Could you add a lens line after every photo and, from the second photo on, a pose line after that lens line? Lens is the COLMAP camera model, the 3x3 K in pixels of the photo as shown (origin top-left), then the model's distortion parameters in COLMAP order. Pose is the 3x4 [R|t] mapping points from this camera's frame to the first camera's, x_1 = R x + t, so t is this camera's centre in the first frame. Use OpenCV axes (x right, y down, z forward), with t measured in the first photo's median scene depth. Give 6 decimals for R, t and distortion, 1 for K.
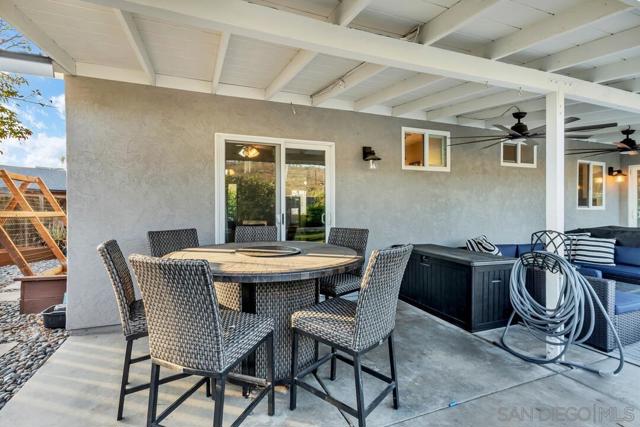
lens RADIAL K [[312.4, 0, 316.6], [0, 312.4, 207.7], [0, 0, 1]] dist [0.004970, 0.000700]
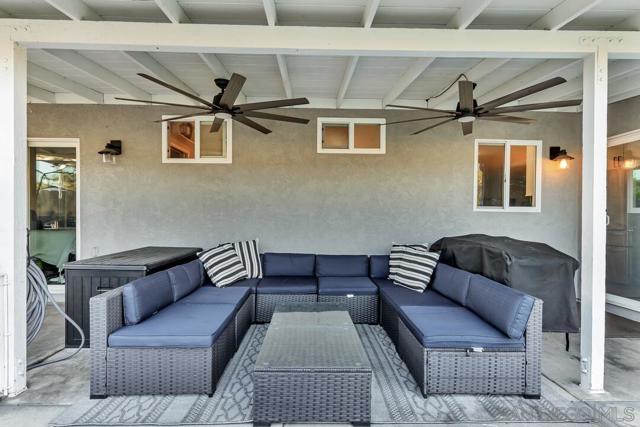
lens RADIAL K [[295.6, 0, 320.0], [0, 295.6, 213.5], [0, 0, 1]] dist [0.000573, -0.000496]
pose [[0.938778, 0.003919, -0.344500, 0.899695], [-0.007453, 0.999932, -0.008935, 0.024061], [0.344442, 0.010956, 0.938744, 0.328590]]
